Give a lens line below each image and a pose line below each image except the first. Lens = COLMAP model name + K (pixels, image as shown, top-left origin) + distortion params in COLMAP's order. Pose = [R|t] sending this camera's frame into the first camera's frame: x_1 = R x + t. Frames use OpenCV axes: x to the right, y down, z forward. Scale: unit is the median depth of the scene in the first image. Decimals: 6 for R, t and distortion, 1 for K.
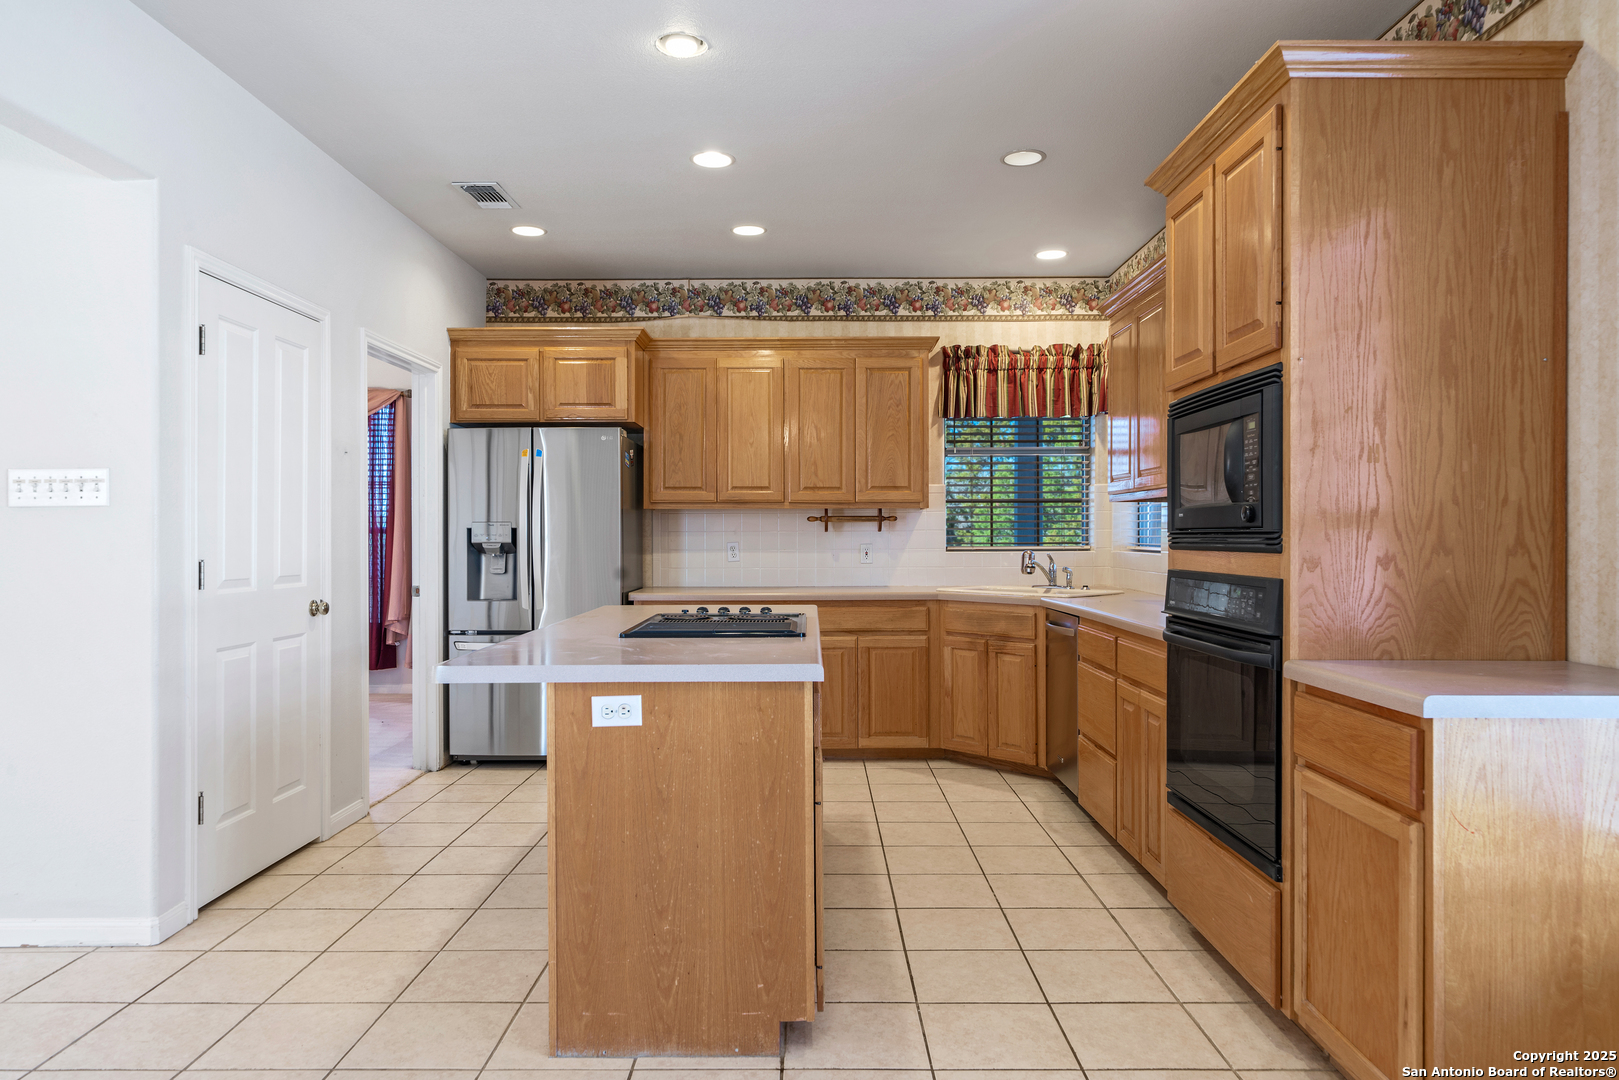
lens RADIAL K [[1040.4, 0, 788.9], [0, 1040.4, 538.9], [0, 0, 1]] dist [0.001809, 0.003089]
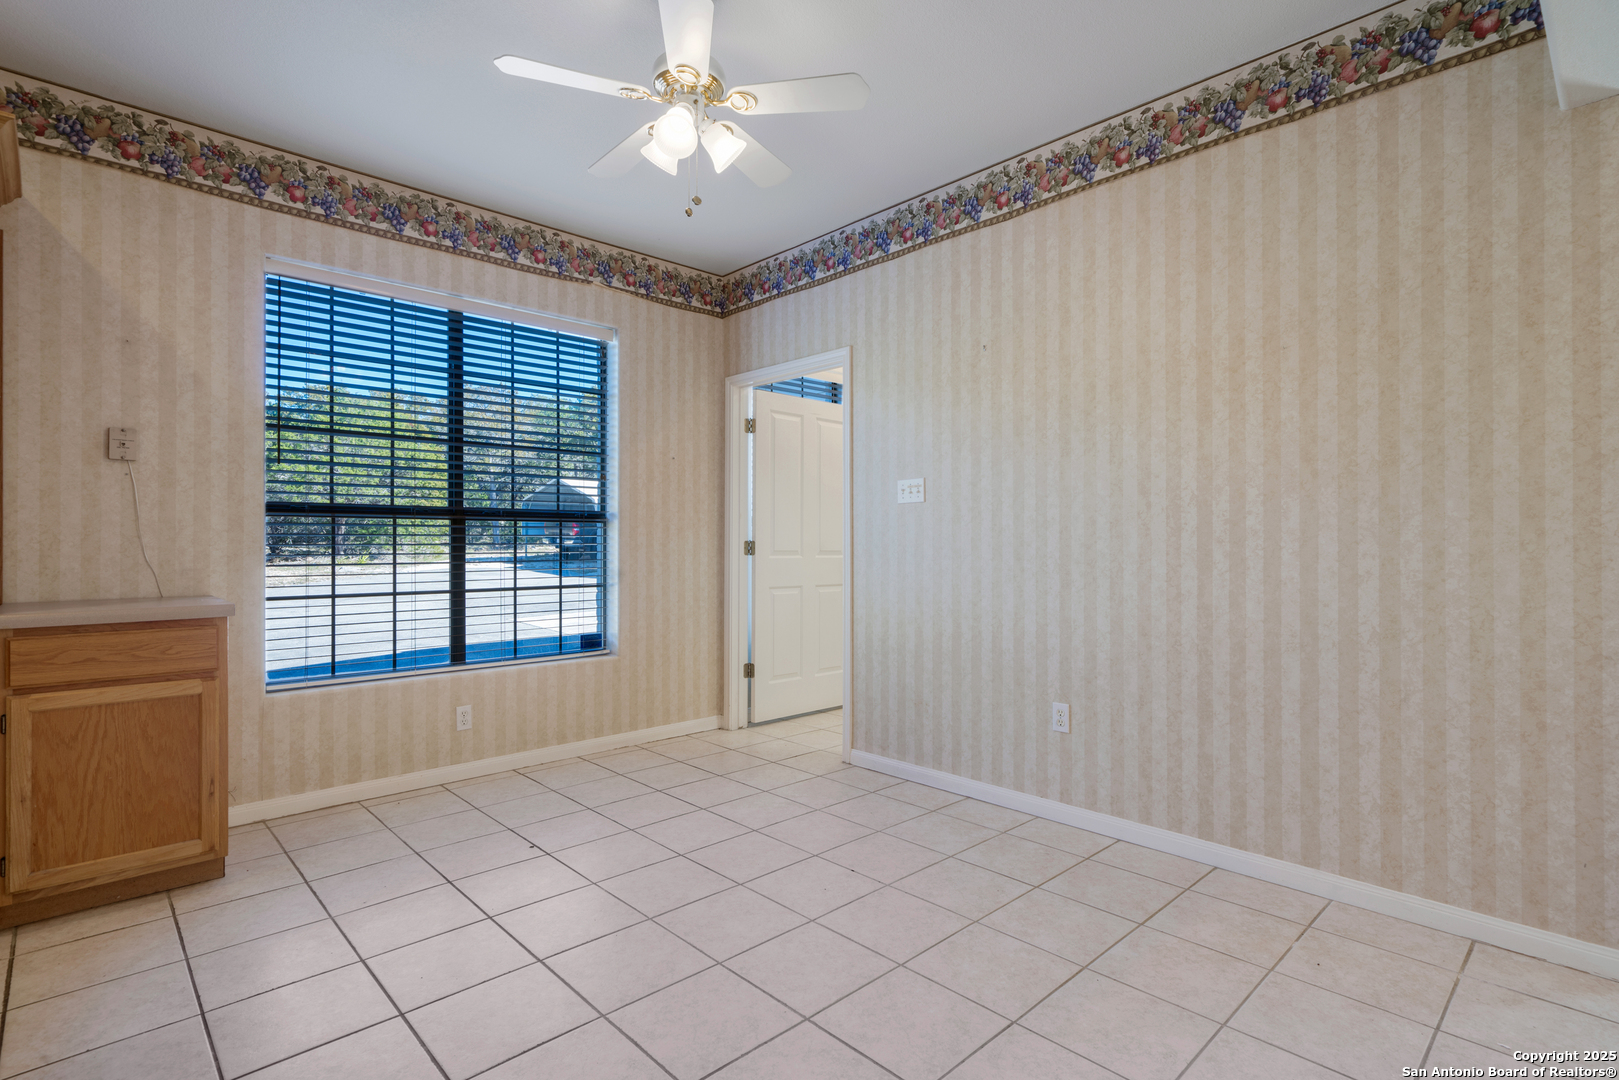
lens RADIAL K [[777.7, 0, 797.1], [0, 777.7, 546.3], [0, 0, 1]] dist [-0.005886, 0.000364]
pose [[-0.687065, 0.002633, 0.726591, -0.609310], [0.003761, 0.999993, -0.000068, 0.030204], [-0.726586, 0.002686, -0.687070, 0.693748]]
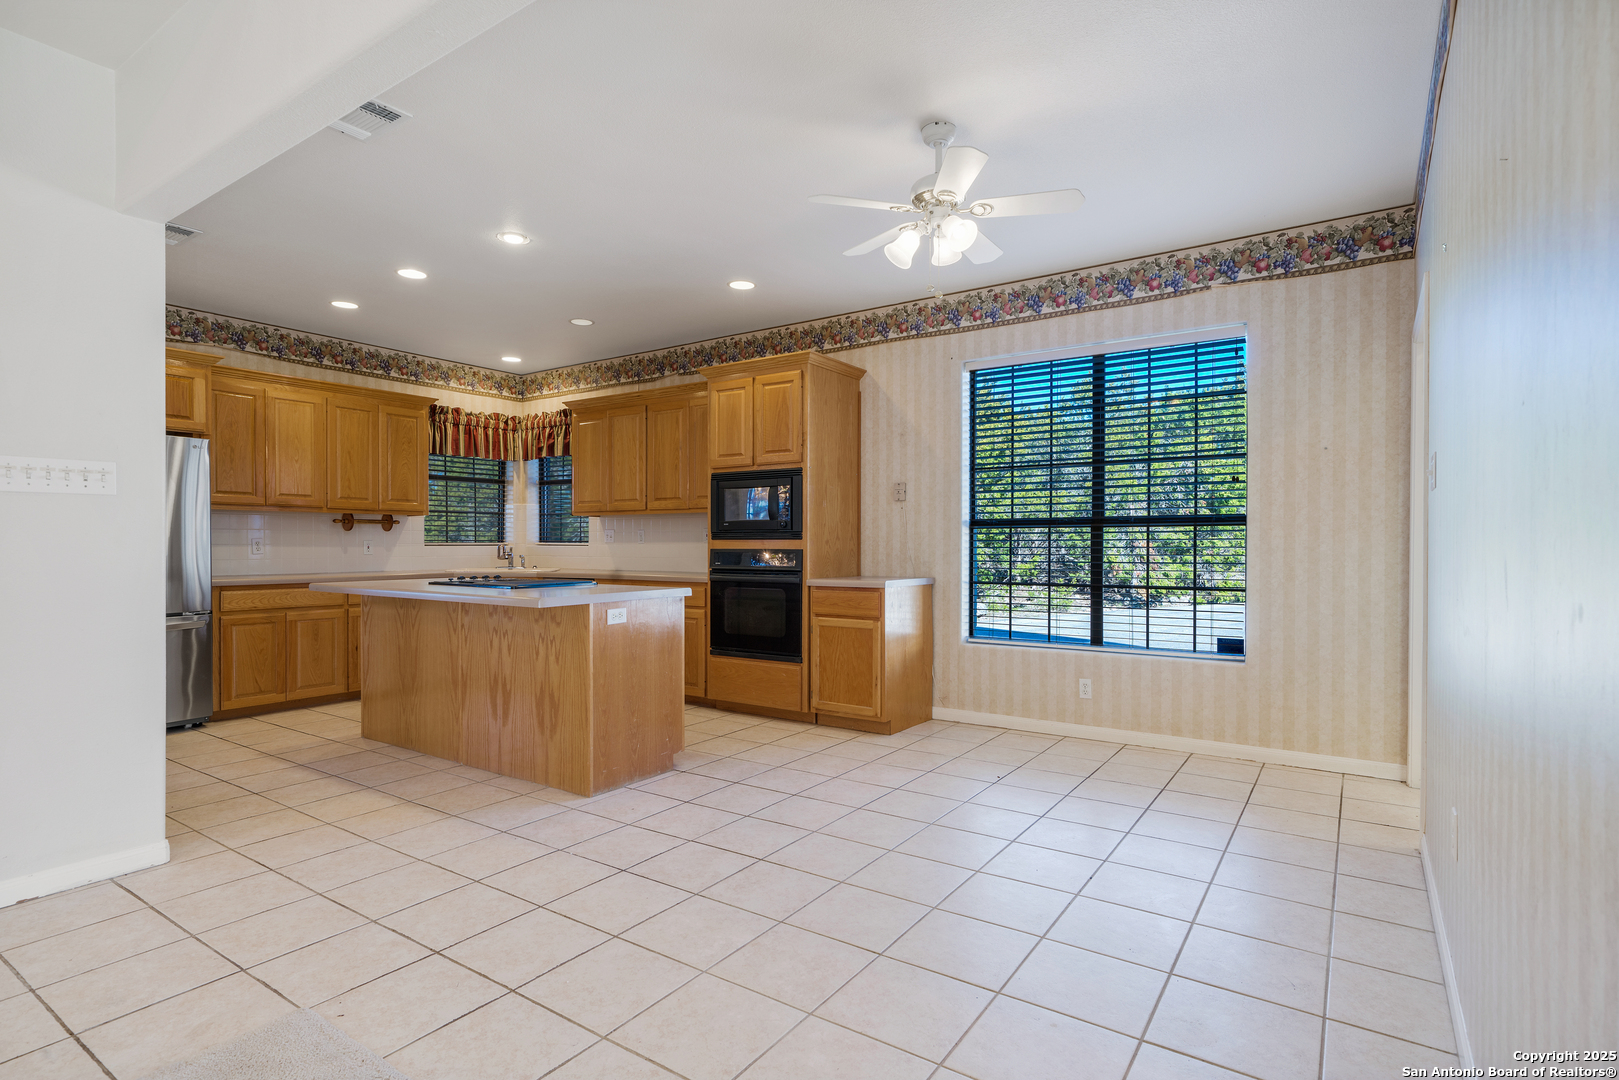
lens RADIAL K [[804.9, 0, 806.7], [0, 804.9, 553.1], [0, 0, 1]] dist [-0.000099, -0.000899]
pose [[0.563652, -0.006643, 0.825986, -0.921006], [-0.000522, 0.999965, 0.008399, 0.023781], [-0.826012, -0.005165, 0.563629, -0.125950]]
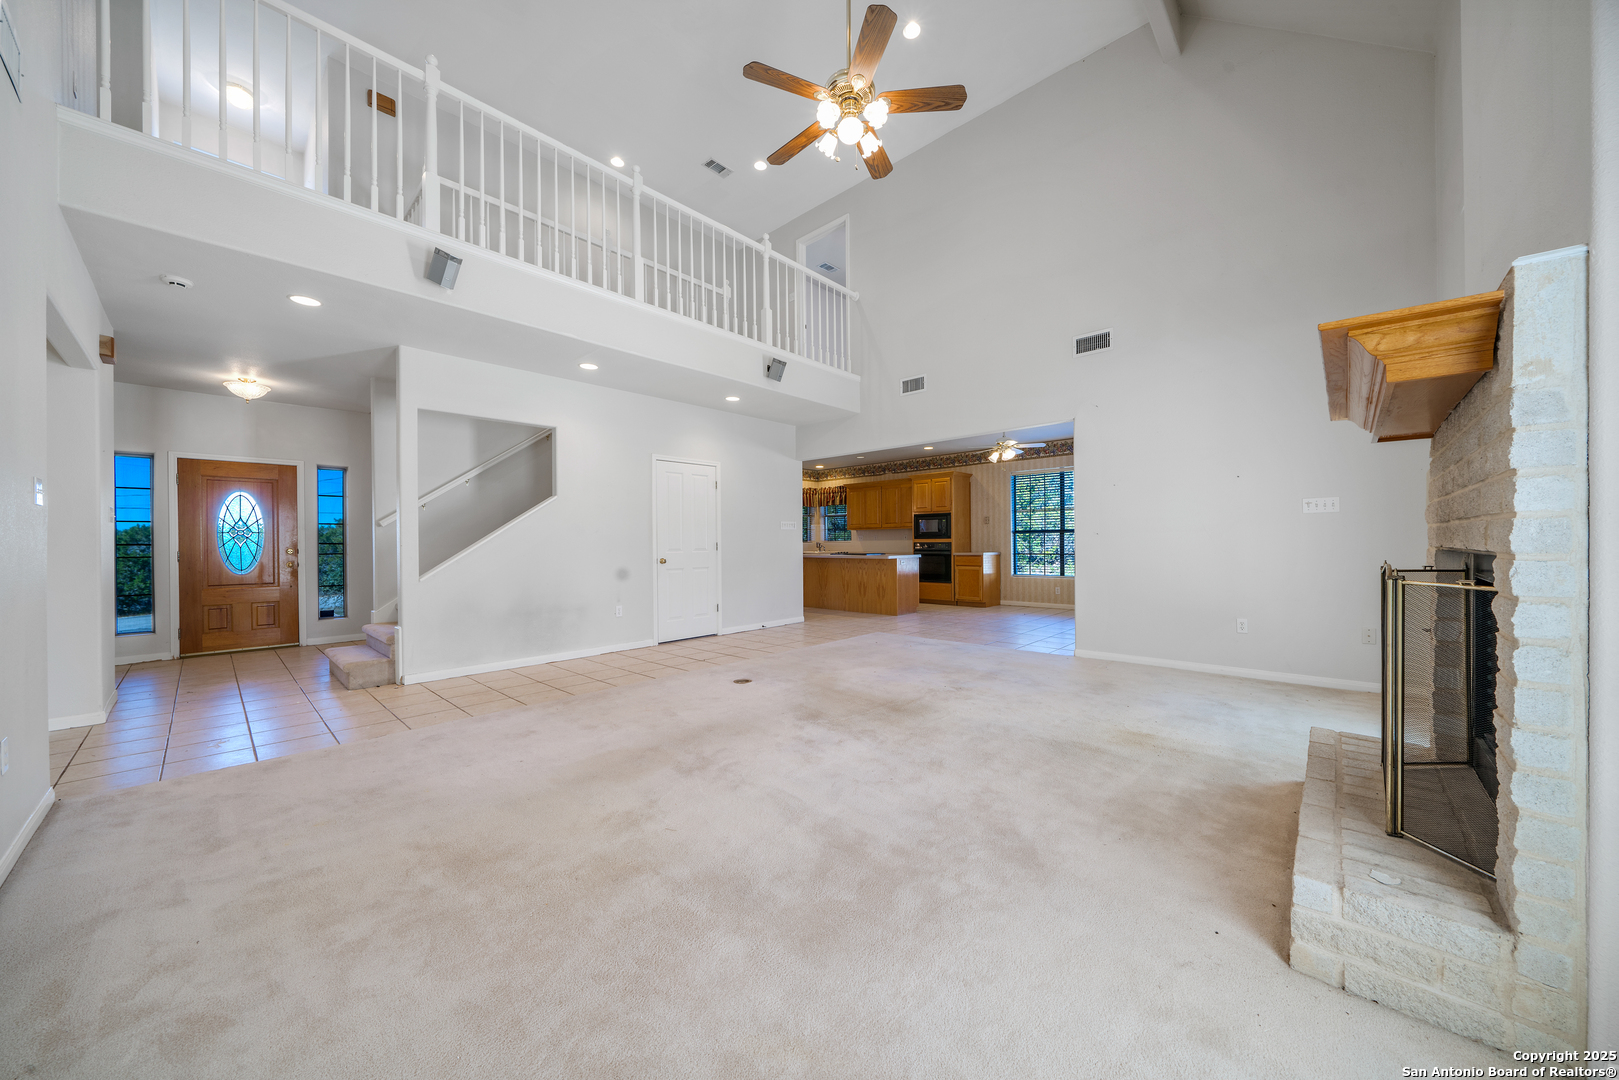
lens RADIAL K [[558.5, 0, 802.4], [0, 558.5, 551.5], [0, 0, 1]] dist [-0.009065, 0.000719]
pose [[0.681841, -0.011363, 0.731412, -2.363820], [0.010359, 0.999929, 0.005877, 0.053992], [-0.731427, 0.003569, 0.681911, -0.694303]]
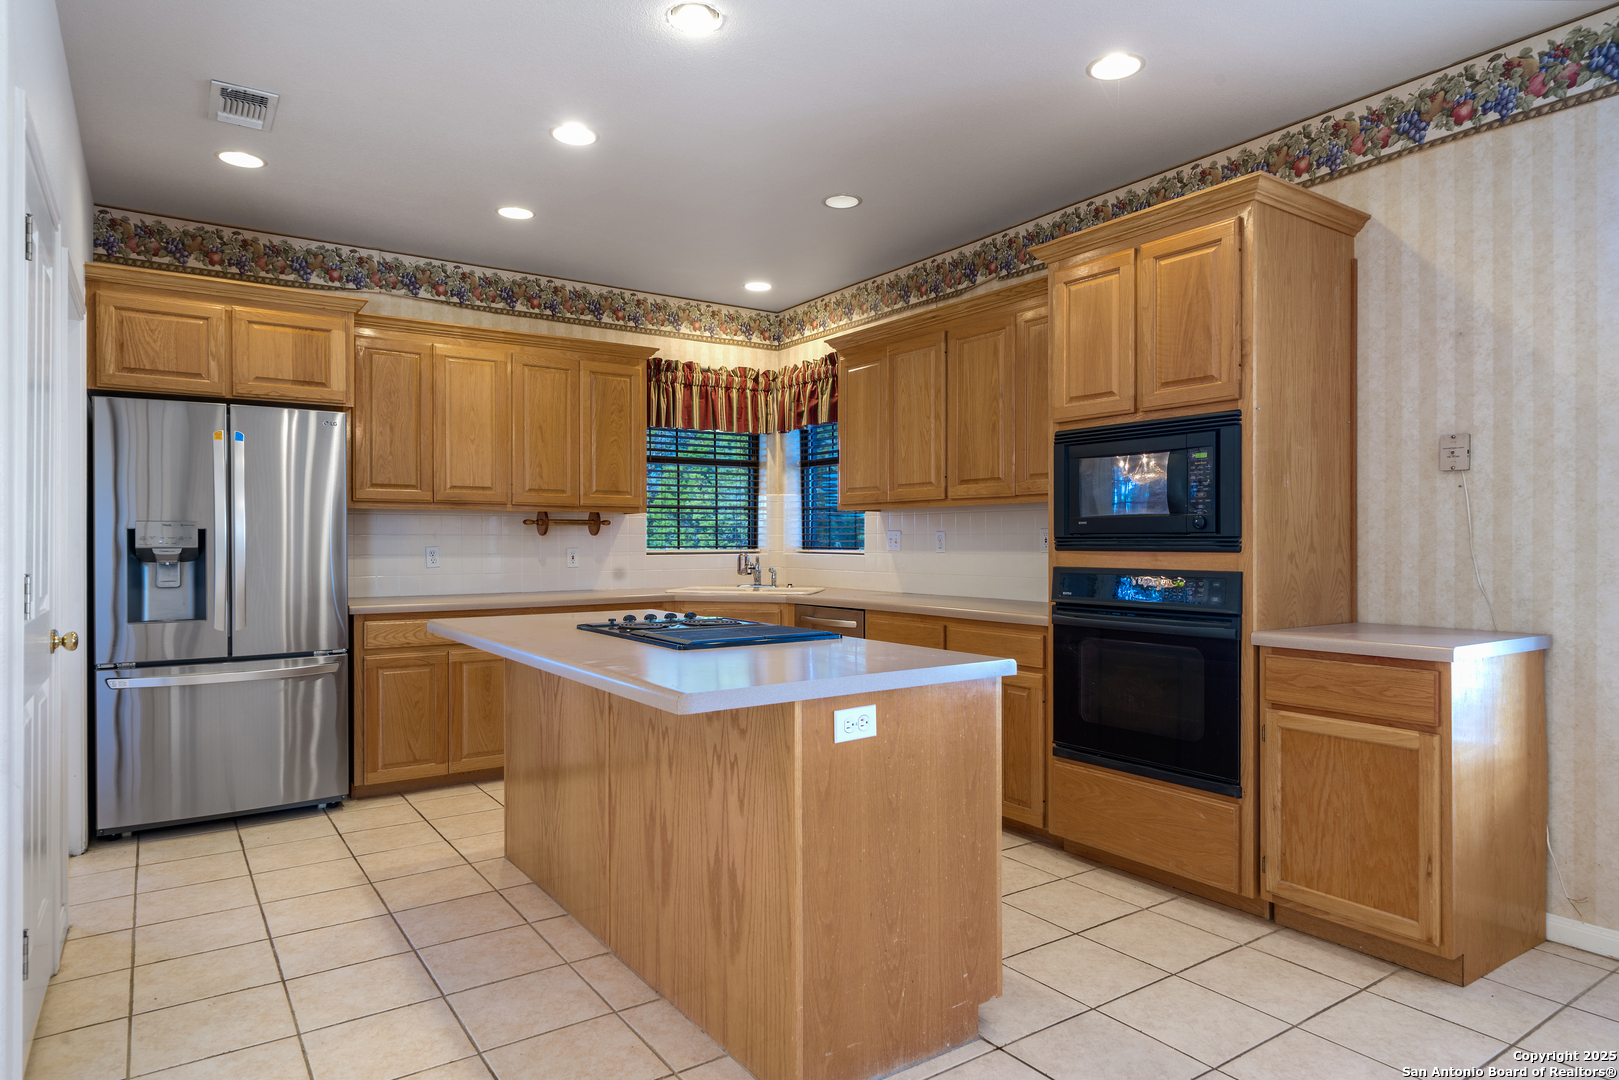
lens RADIAL K [[962.9, 0, 808.3], [0, 962.9, 542.8], [0, 0, 1]] dist [0.004114, 0.000828]
pose [[0.819723, -0.000570, 0.572760, -0.524374], [0.001003, 0.999999, -0.000440, 0.001138], [-0.572759, 0.000935, 0.819723, 0.229611]]
